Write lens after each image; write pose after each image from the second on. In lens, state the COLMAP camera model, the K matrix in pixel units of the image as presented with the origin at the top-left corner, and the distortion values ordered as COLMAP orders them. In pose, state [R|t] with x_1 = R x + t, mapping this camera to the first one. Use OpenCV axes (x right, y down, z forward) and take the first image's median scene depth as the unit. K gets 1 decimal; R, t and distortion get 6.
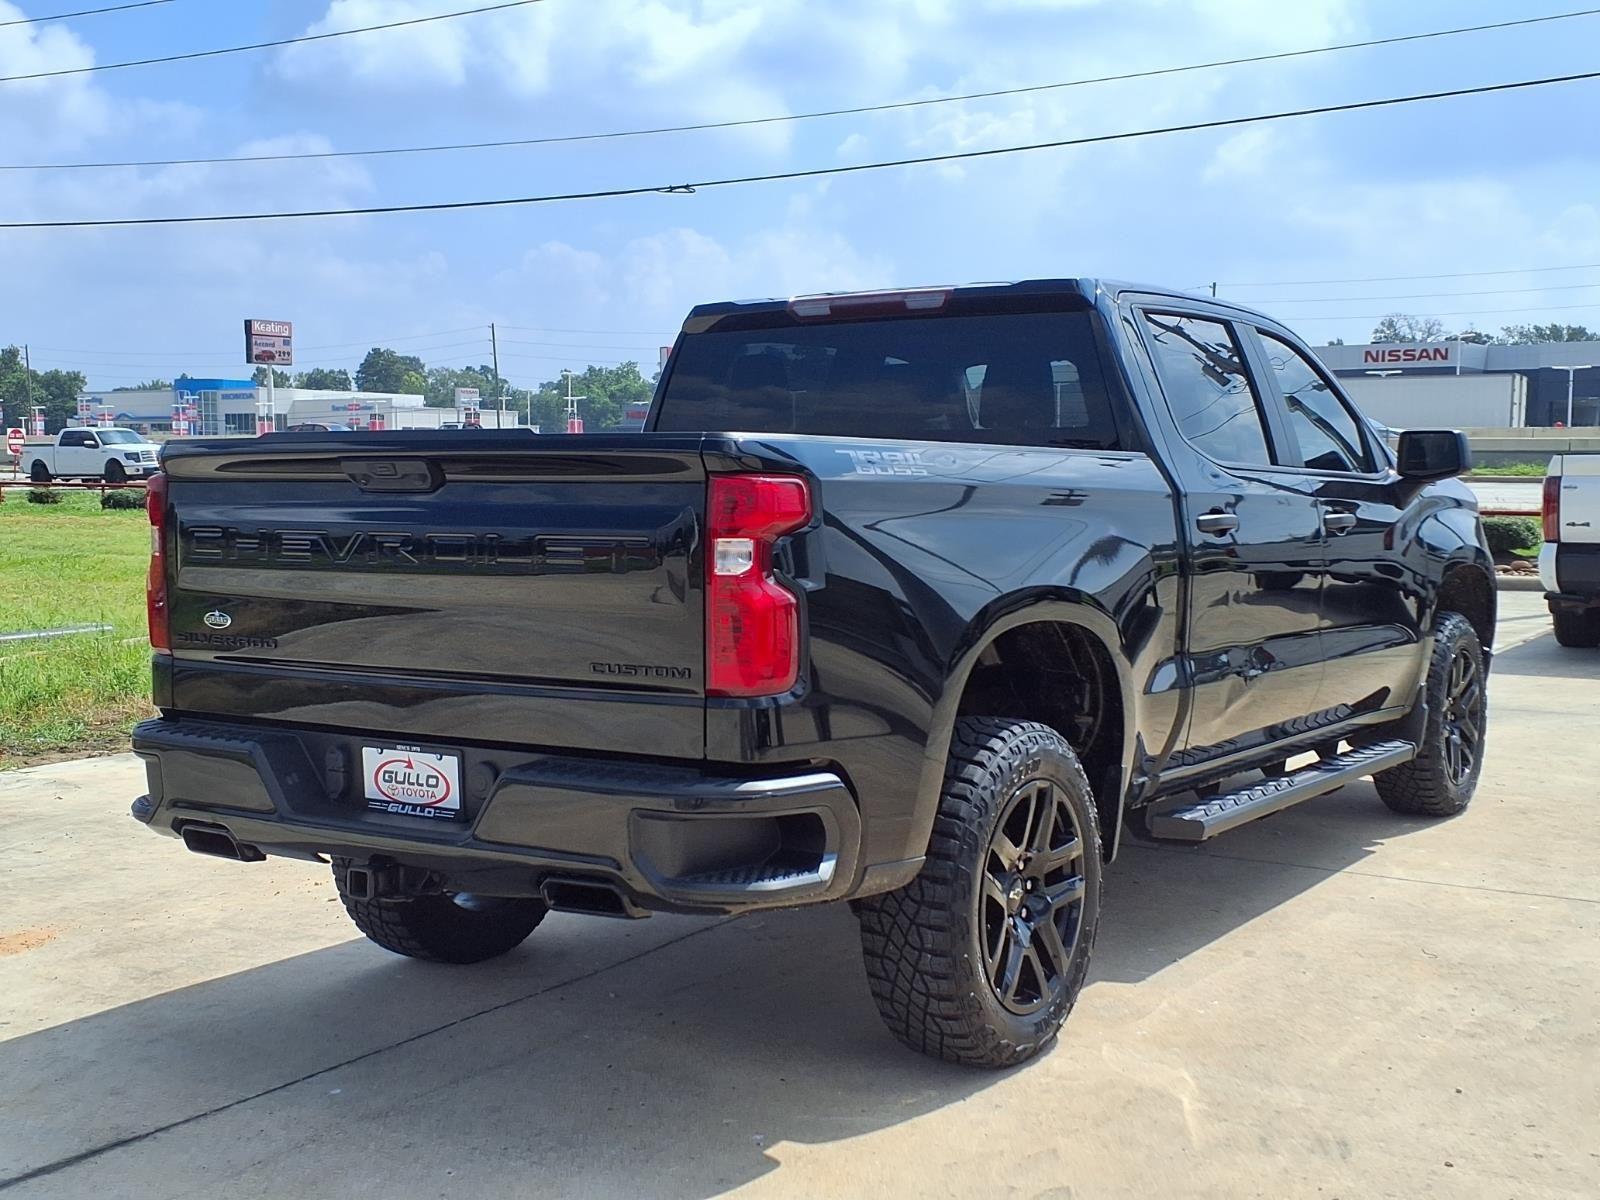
lens RADIAL K [[1902.9, 0, 790.6], [0, 1902.9, 583.4], [0, 0, 1]] dist [0.201932, -0.615896]
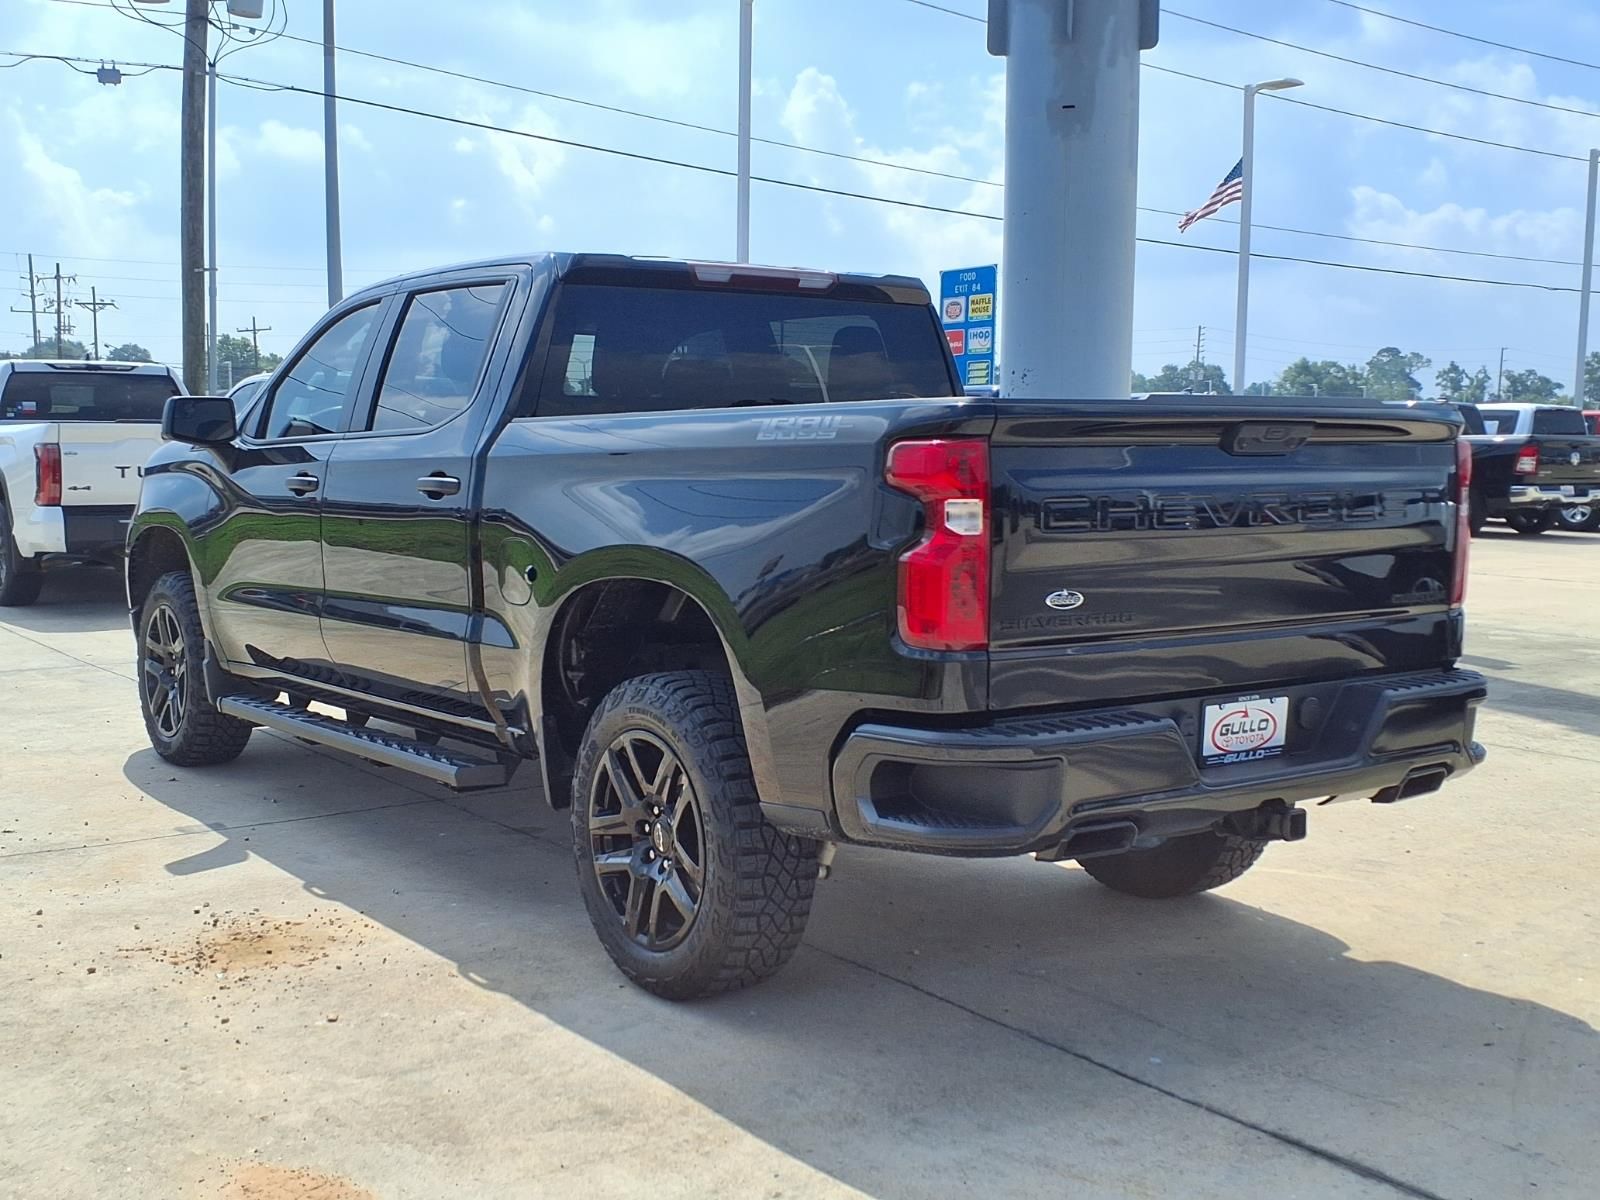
lens RADIAL K [[1764.9, 0, 800.0], [0, 1764.9, 600.0], [0, 0, 1]] dist [0.181760, -0.465495]
pose [[0.341975, -0.077424, 0.936514, -1.179283], [0.048220, 0.996733, 0.064794, -0.042999], [-0.938471, 0.023001, 0.344592, 0.875881]]
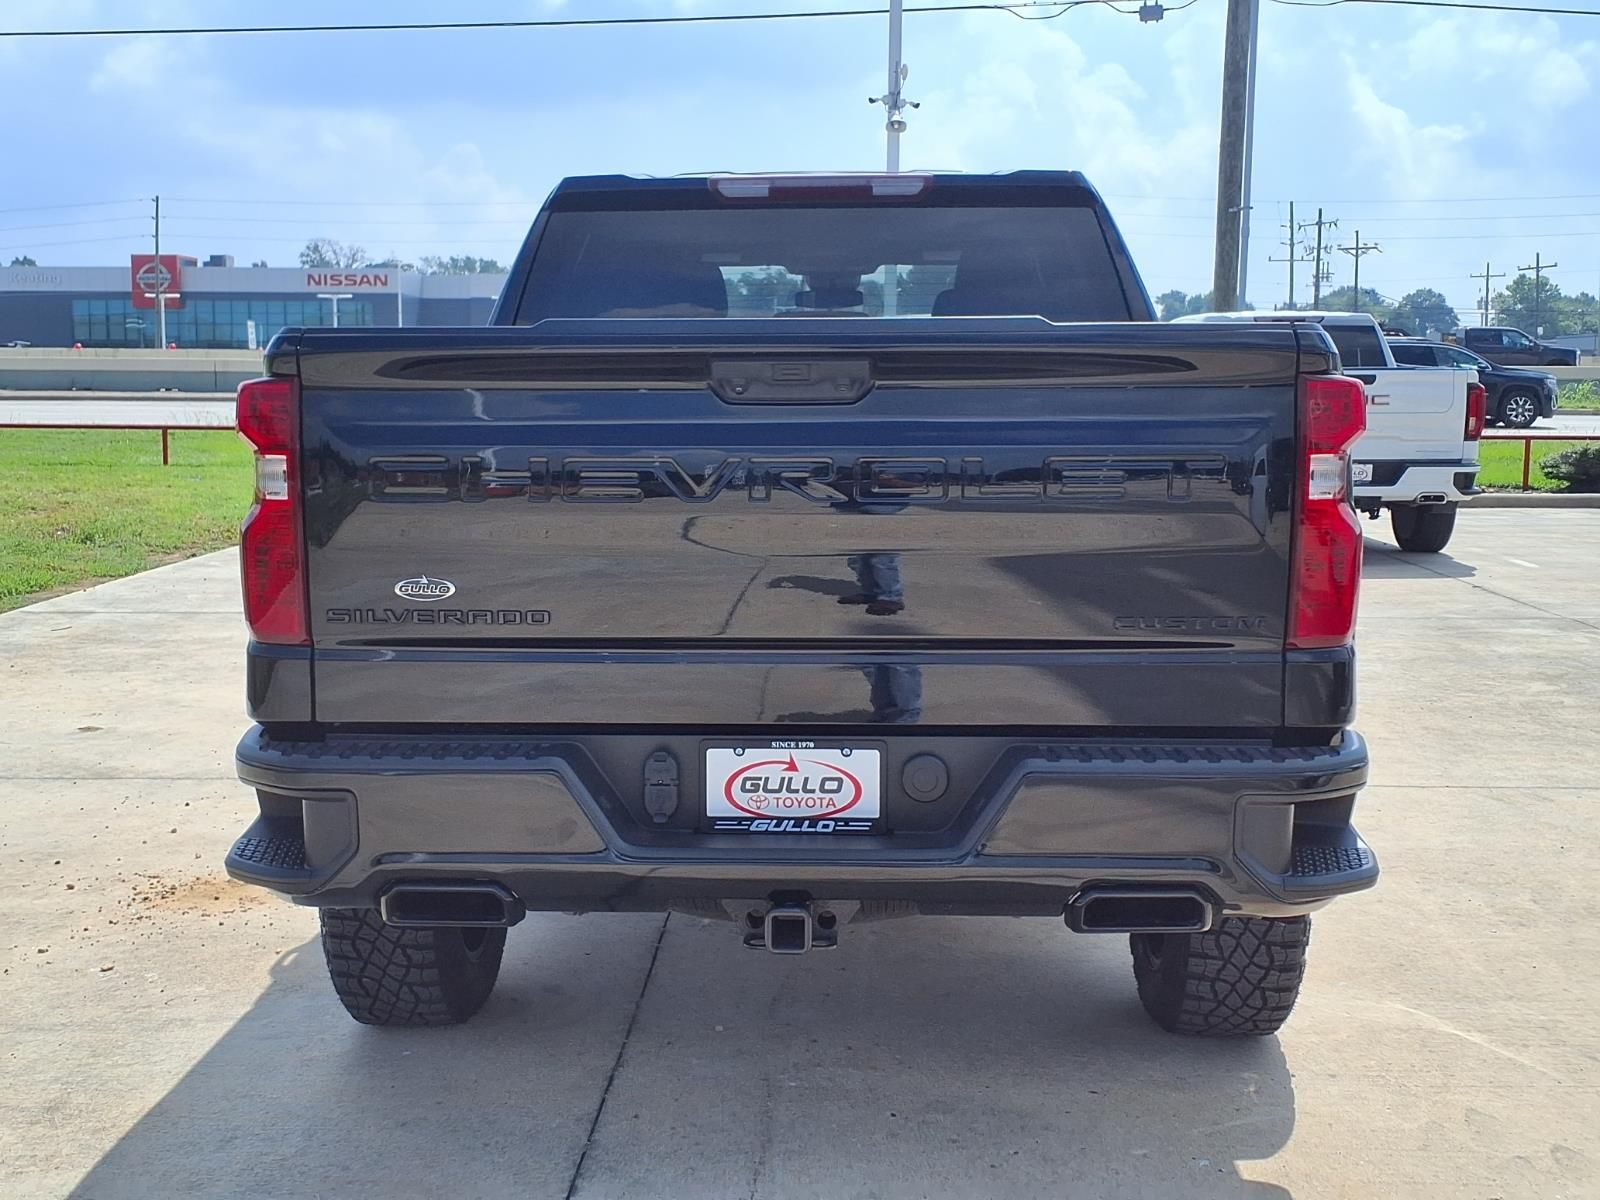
lens RADIAL K [[1902.9, 0, 790.6], [0, 1902.9, 583.4], [0, 0, 1]] dist [0.201932, -0.615896]
pose [[0.854283, -0.050376, 0.517362, -0.573246], [0.029875, 0.998406, 0.047885, -0.012946], [-0.518950, -0.025451, 0.854426, 0.356278]]
